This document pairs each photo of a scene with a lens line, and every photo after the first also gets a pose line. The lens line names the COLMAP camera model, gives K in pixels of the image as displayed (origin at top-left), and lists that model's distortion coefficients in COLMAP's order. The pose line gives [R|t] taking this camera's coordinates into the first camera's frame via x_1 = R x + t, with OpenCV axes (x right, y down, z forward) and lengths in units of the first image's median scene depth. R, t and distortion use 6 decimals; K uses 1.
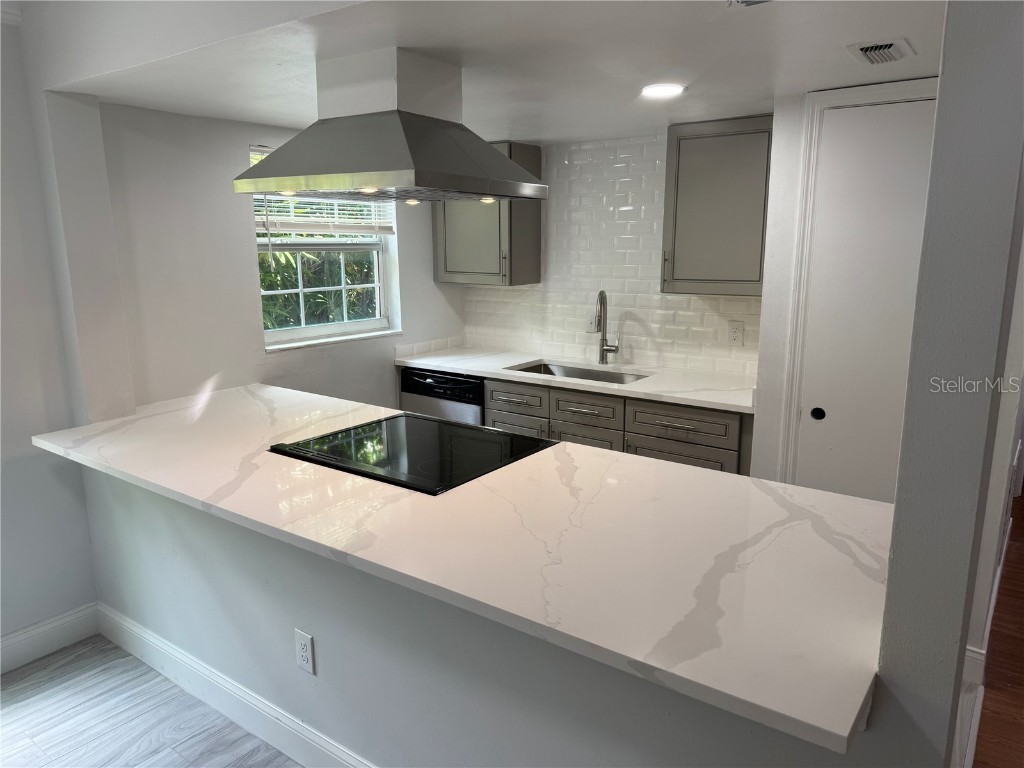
lens RADIAL K [[711.3, 0, 509.2], [0, 711.3, 384.8], [0, 0, 1]] dist [0.037199, -0.037746]
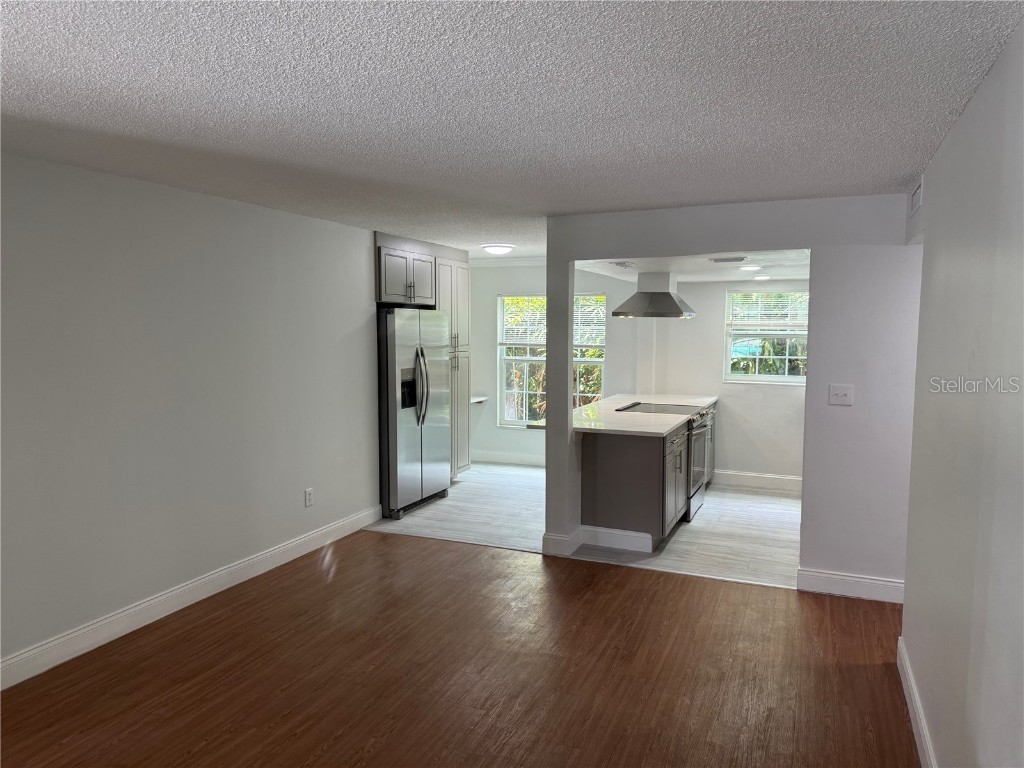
lens RADIAL K [[711.3, 0, 511.1], [0, 711.3, 381.3], [0, 0, 1]] dist [0.037199, -0.037746]
pose [[0.227512, 0.081315, -0.970374, 1.448836], [-0.202365, 0.978700, 0.034567, 0.003034], [0.952516, 0.188505, 0.239122, -0.110663]]
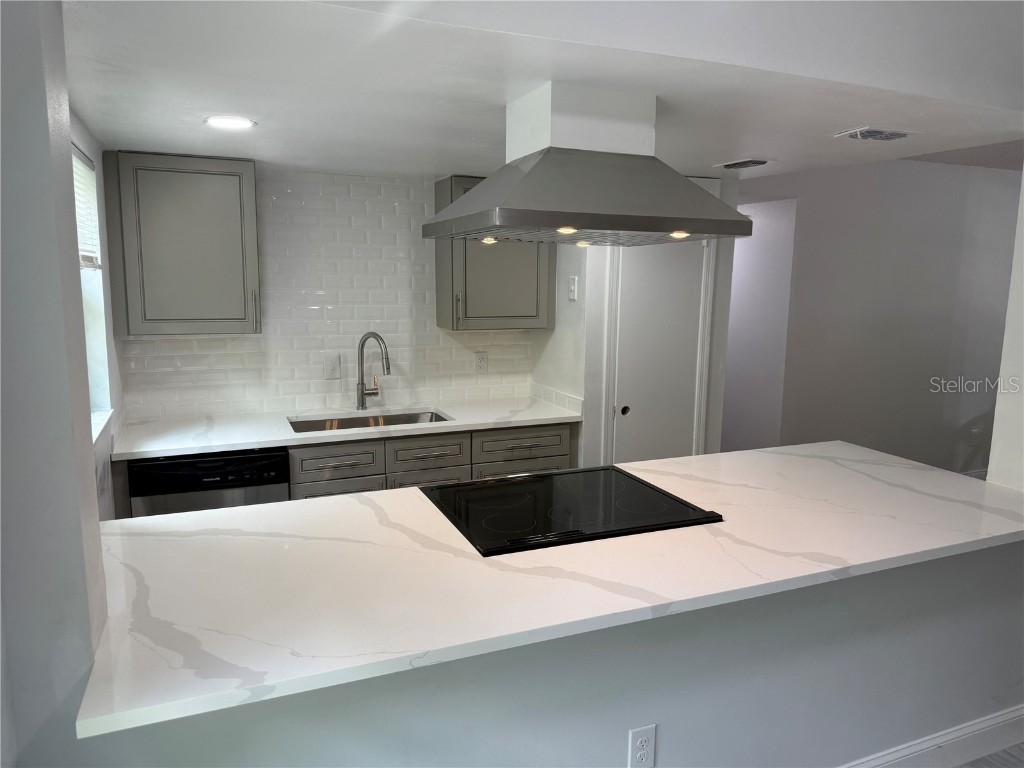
lens RADIAL K [[711.3, 0, 514.1], [0, 711.3, 382.0], [0, 0, 1]] dist [0.037199, -0.037746]
pose [[0.505580, -0.118458, 0.854609, -0.585679], [0.161674, 0.985991, 0.041024, -0.073463], [-0.847497, 0.117427, 0.517649, 0.344857]]
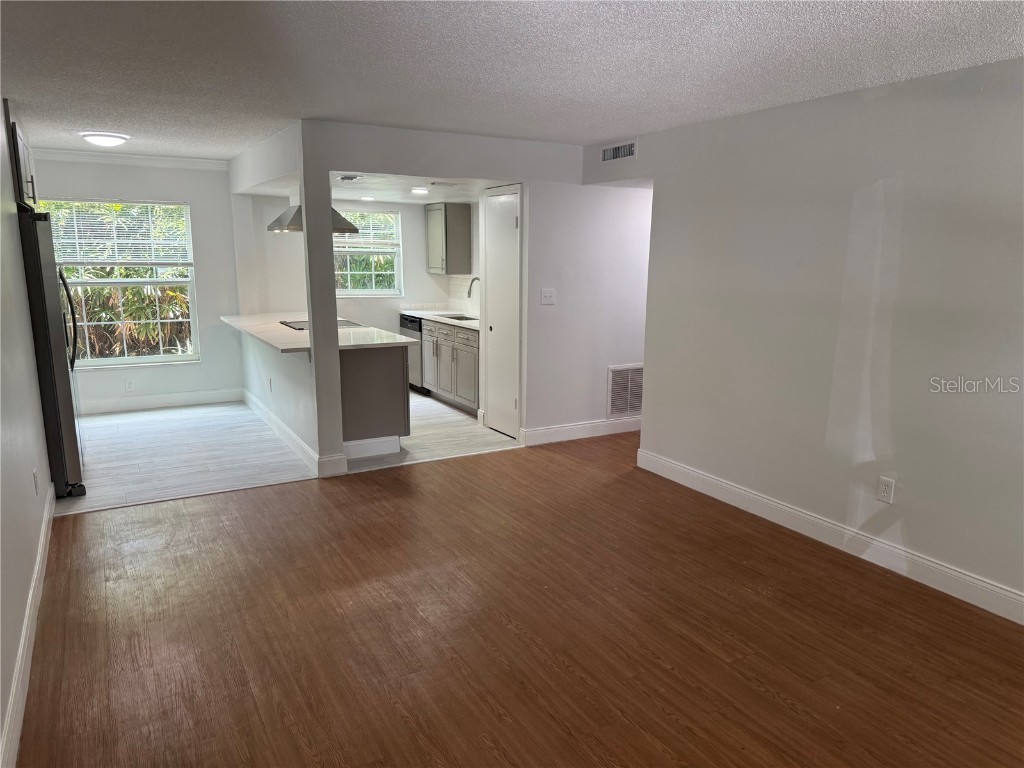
lens RADIAL K [[711.3, 0, 512.5], [0, 711.3, 381.0], [0, 0, 1]] dist [0.037199, -0.037746]
pose [[0.917603, 0.087725, -0.387698, 1.002420], [-0.096500, 0.995328, -0.003182, 0.149075], [0.385607, 0.040333, 0.921781, -0.762429]]
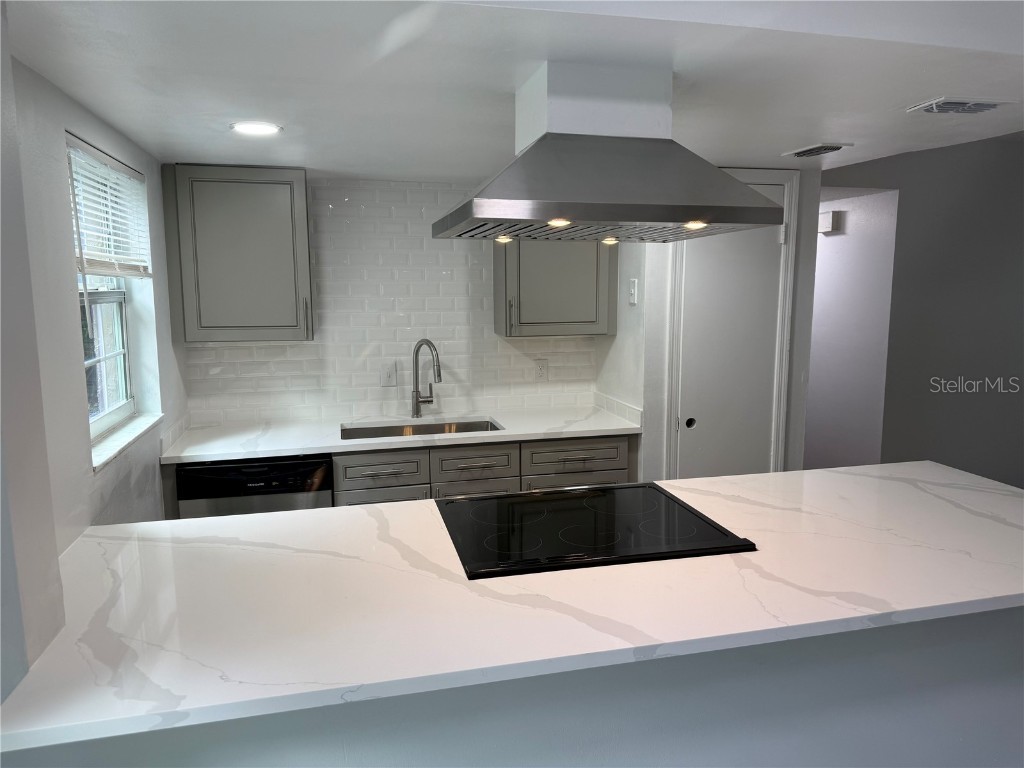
lens RADIAL K [[711.3, 0, 518.7], [0, 711.3, 386.5], [0, 0, 1]] dist [0.037199, -0.037746]
pose [[0.630799, -0.108701, 0.768295, -0.510138], [0.157572, 0.987453, 0.010336, -0.059472], [-0.759779, 0.114542, 0.640013, 0.305160]]
